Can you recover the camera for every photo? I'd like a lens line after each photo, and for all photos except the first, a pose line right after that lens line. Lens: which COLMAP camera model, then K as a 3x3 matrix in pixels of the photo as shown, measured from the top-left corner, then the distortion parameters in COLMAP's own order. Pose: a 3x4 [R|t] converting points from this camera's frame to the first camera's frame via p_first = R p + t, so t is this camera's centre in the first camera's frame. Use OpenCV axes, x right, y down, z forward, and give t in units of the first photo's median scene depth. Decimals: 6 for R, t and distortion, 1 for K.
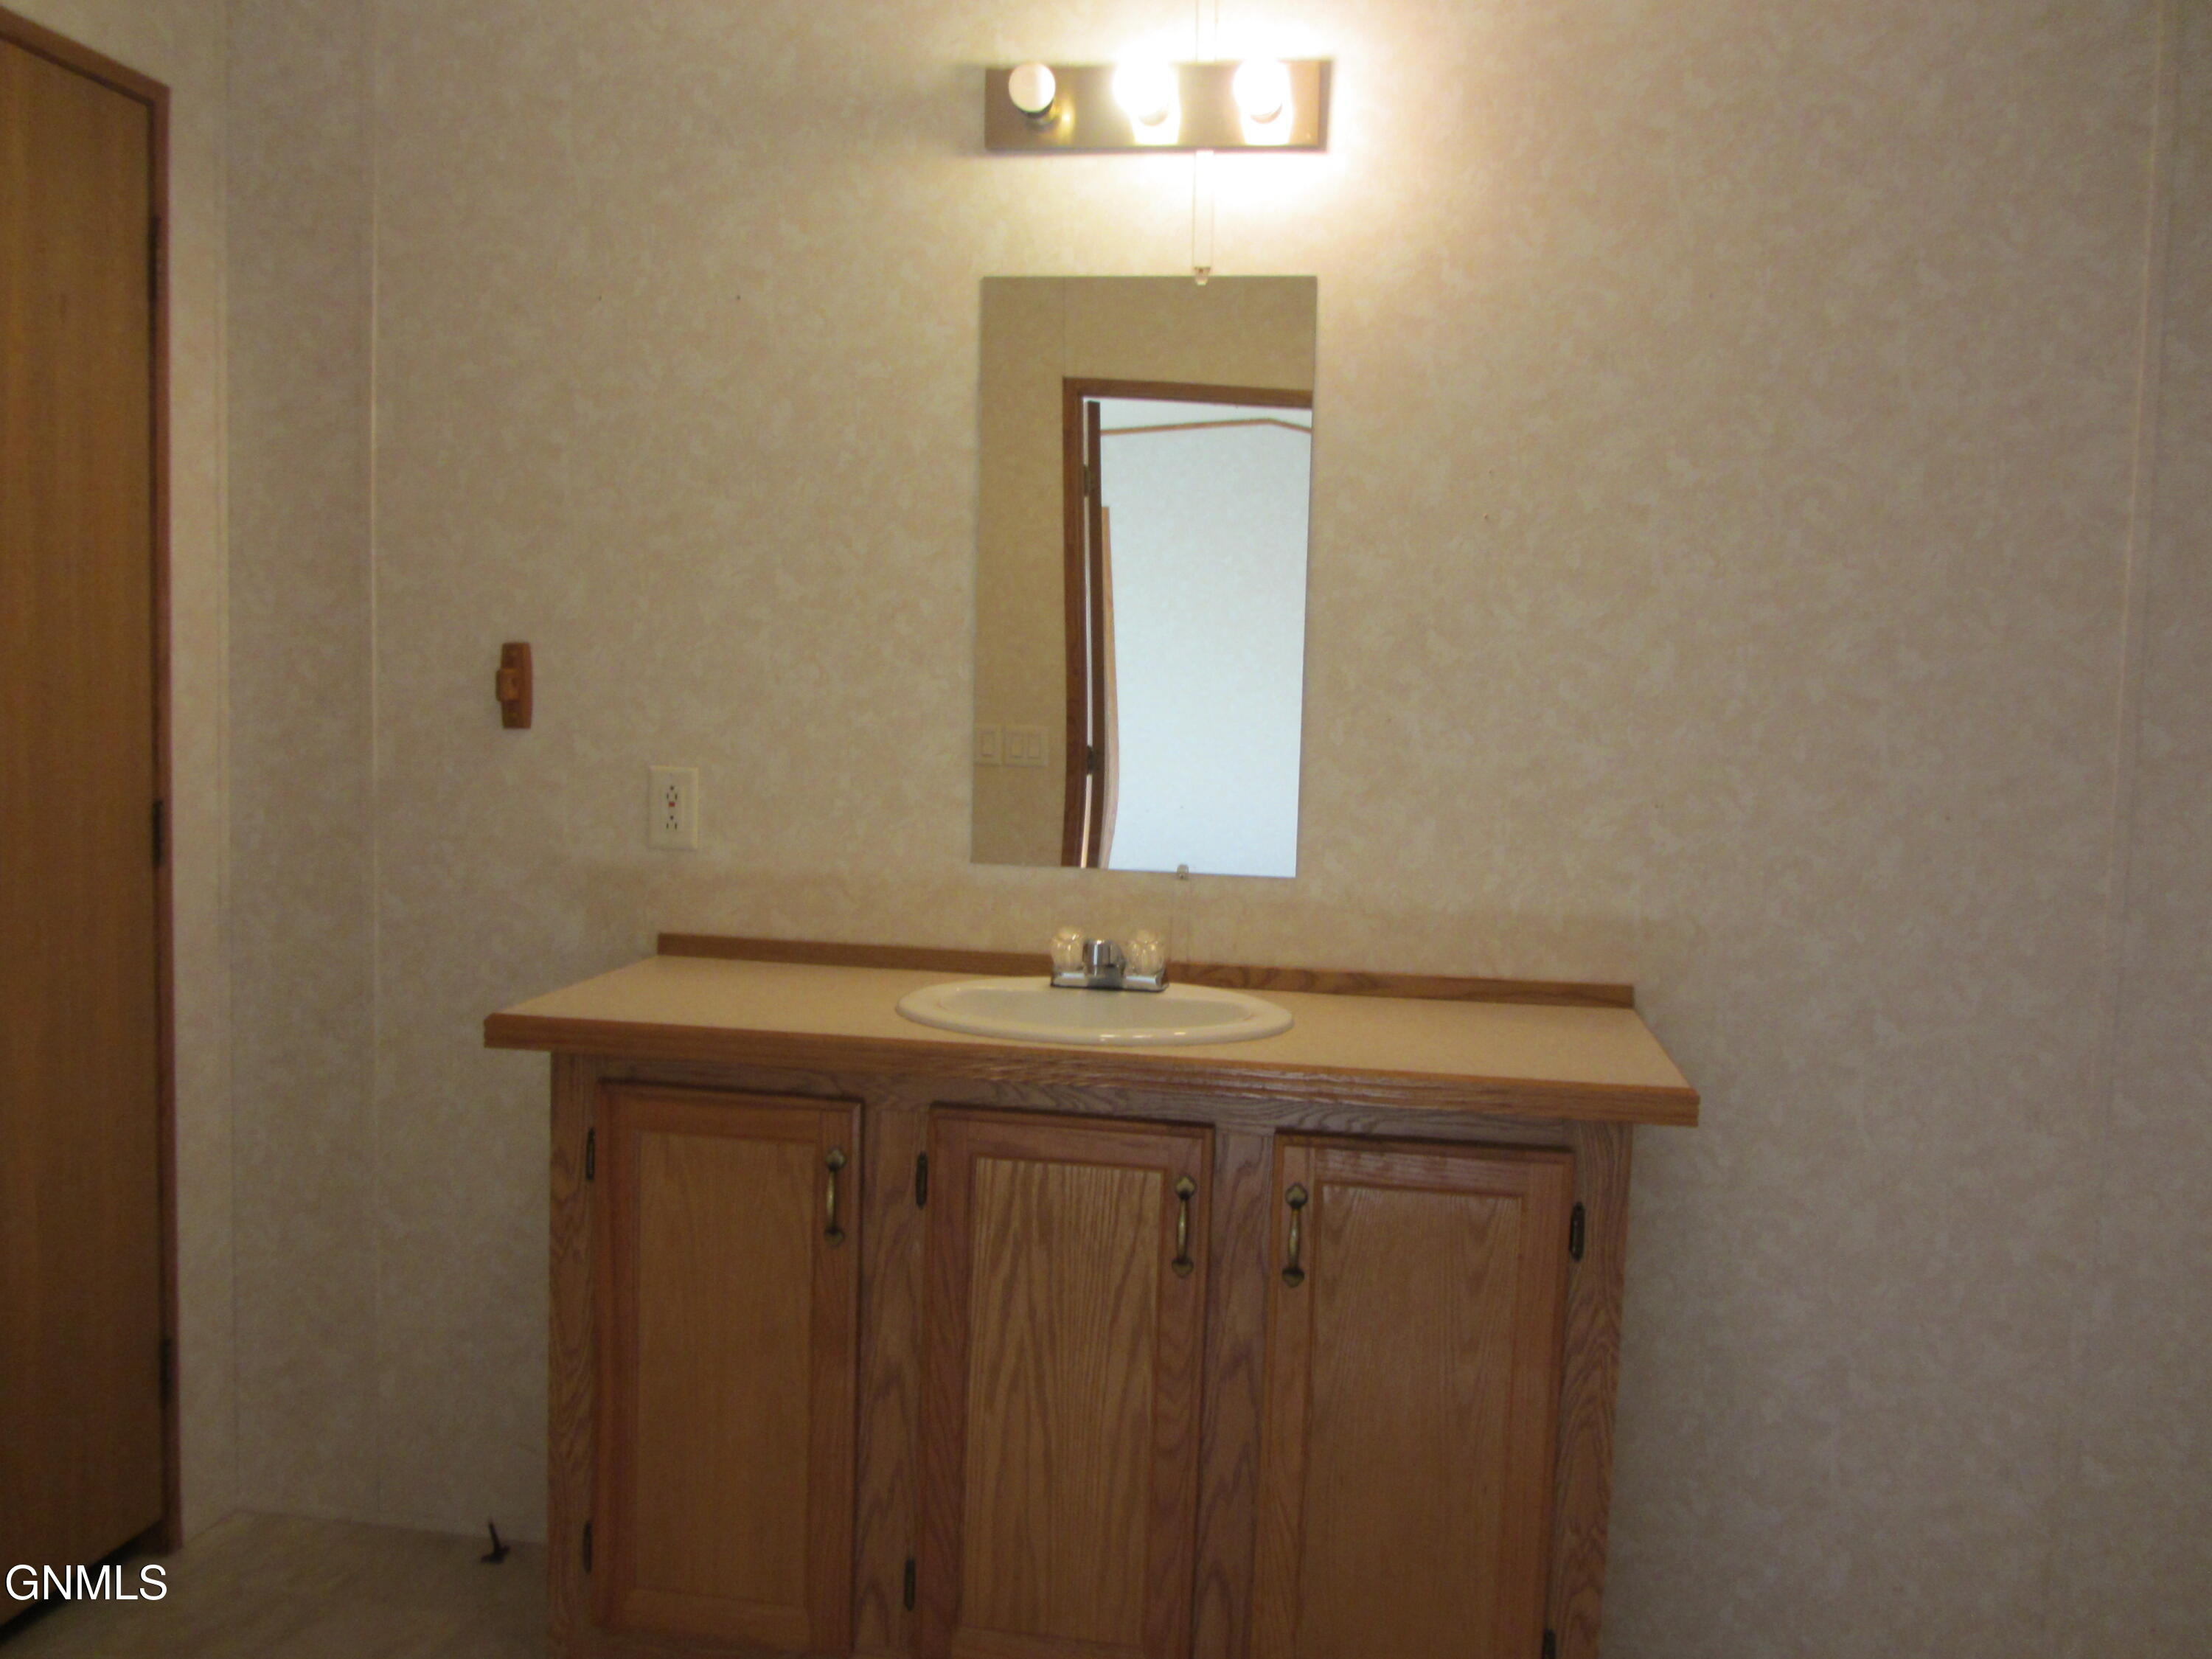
lens RADIAL K [[1825.9, 0, 1091.8], [0, 1825.9, 828.6], [0, 0, 1]] dist [-0.067754, 0.048051]
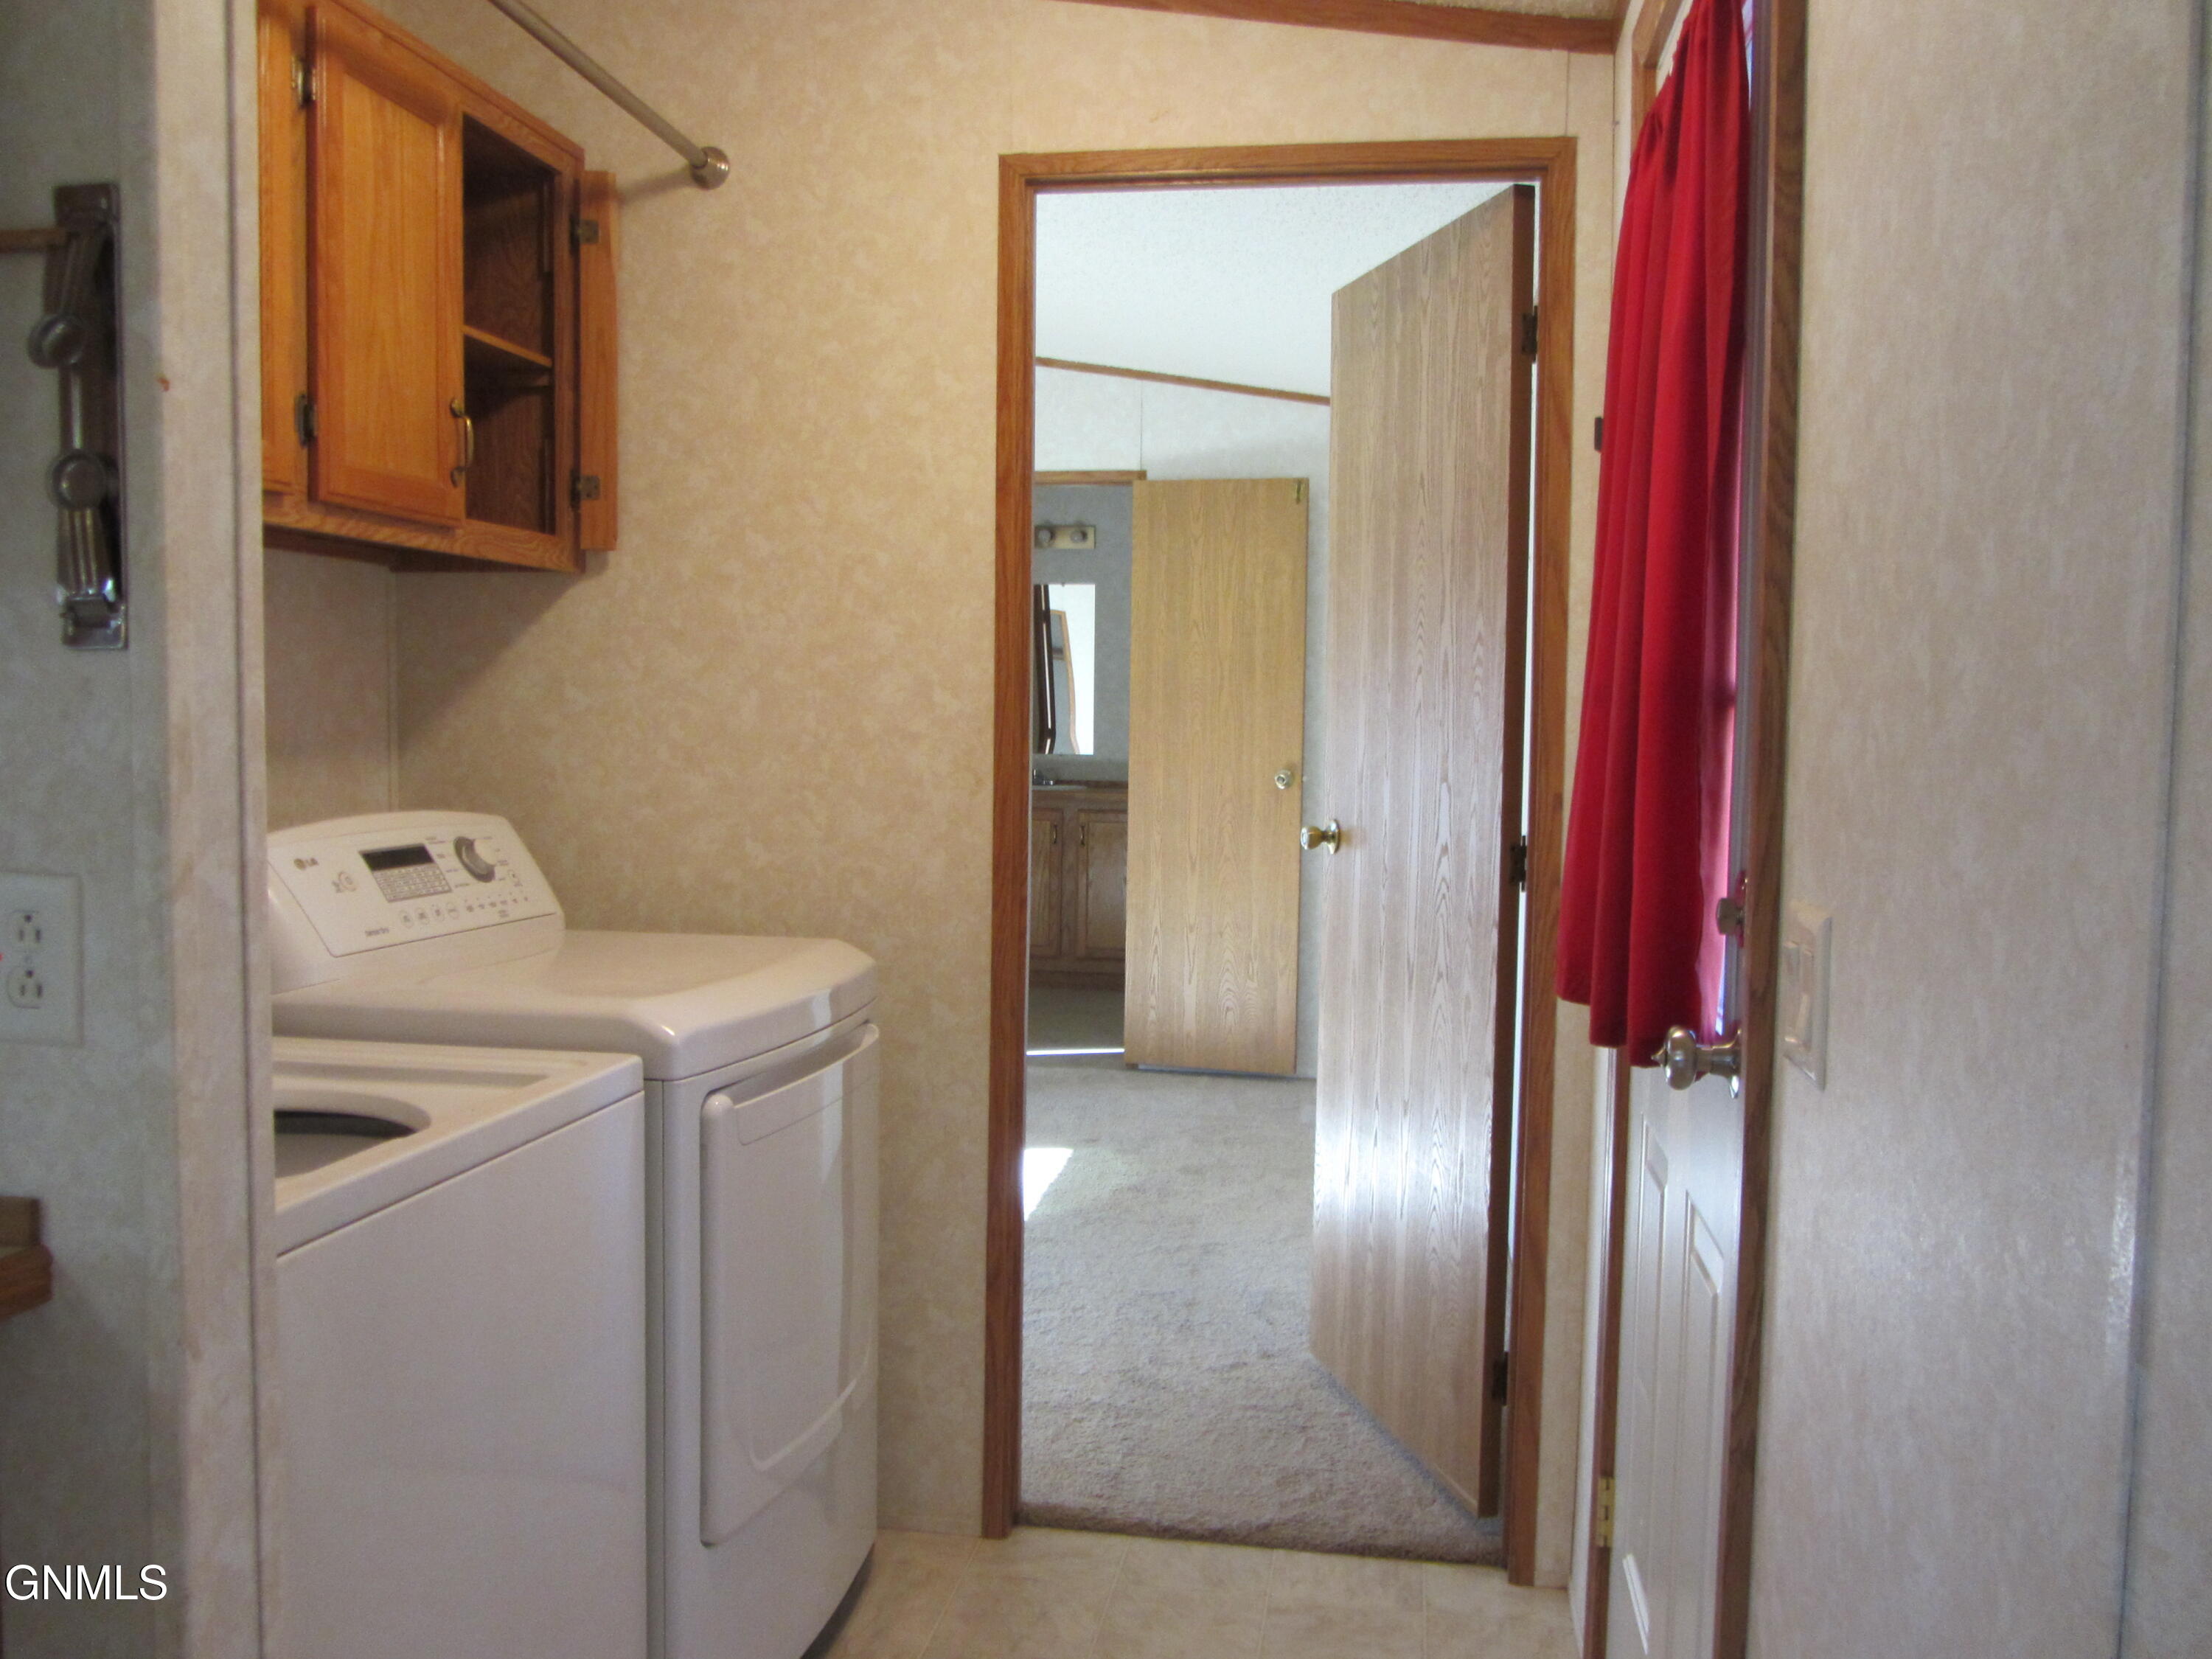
lens RADIAL K [[1825.9, 0, 1091.8], [0, 1825.9, 828.6], [0, 0, 1]] dist [-0.067754, 0.048051]
pose [[0.999338, -0.023591, 0.027706, 0.000896], [0.022542, 0.999040, 0.037574, 0.002574], [-0.028566, -0.036924, 0.998910, -0.132575]]
